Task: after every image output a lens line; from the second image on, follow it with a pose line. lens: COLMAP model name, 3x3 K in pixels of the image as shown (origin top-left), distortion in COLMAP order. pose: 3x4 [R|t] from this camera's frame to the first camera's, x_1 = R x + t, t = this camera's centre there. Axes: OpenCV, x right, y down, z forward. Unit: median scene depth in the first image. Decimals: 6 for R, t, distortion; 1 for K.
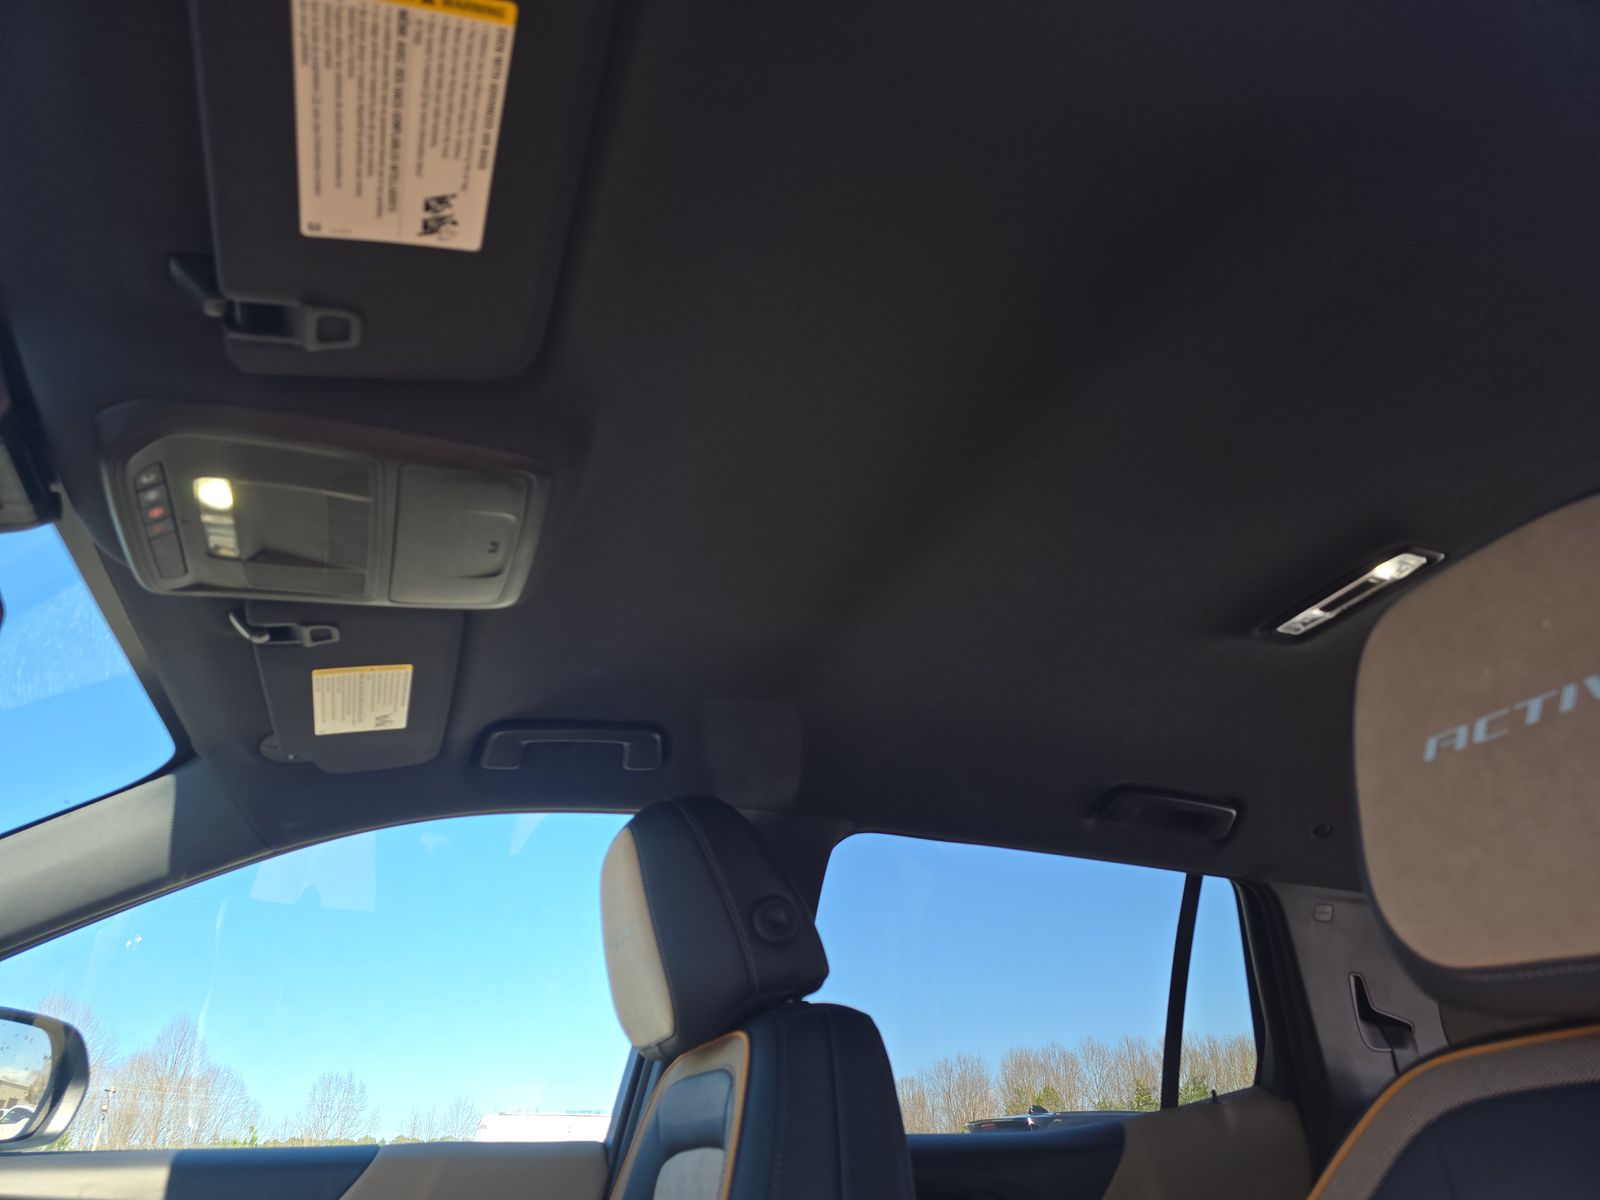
lens RADIAL K [[1079.3, 0, 810.3], [0, 1079.3, 594.5], [0, 0, 1]] dist [0.020788, -0.019936]
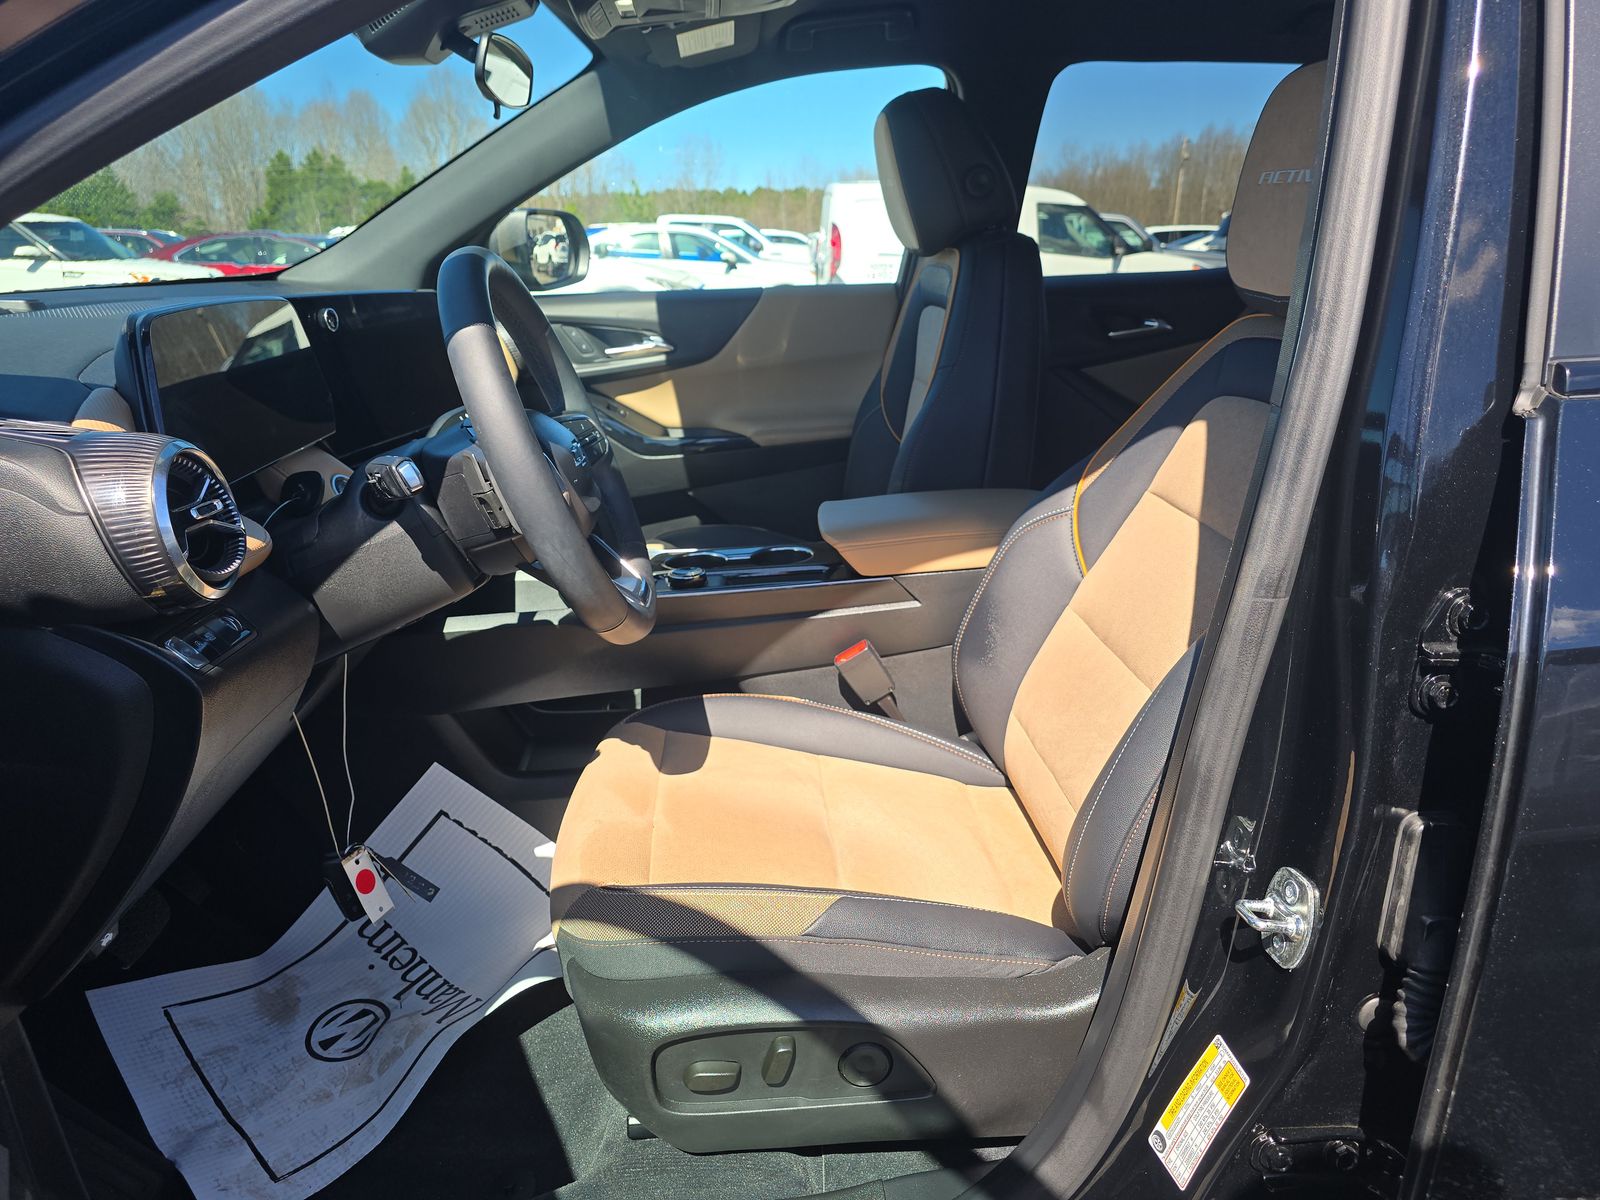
lens RADIAL K [[1079.3, 0, 803.3], [0, 1079.3, 597.7], [0, 0, 1]] dist [0.020788, -0.019936]
pose [[0.959039, 0.086369, -0.269786, 0.173168], [0.141397, 0.679298, 0.720111, -0.400651], [0.245460, -0.728762, 0.639261, -0.454274]]
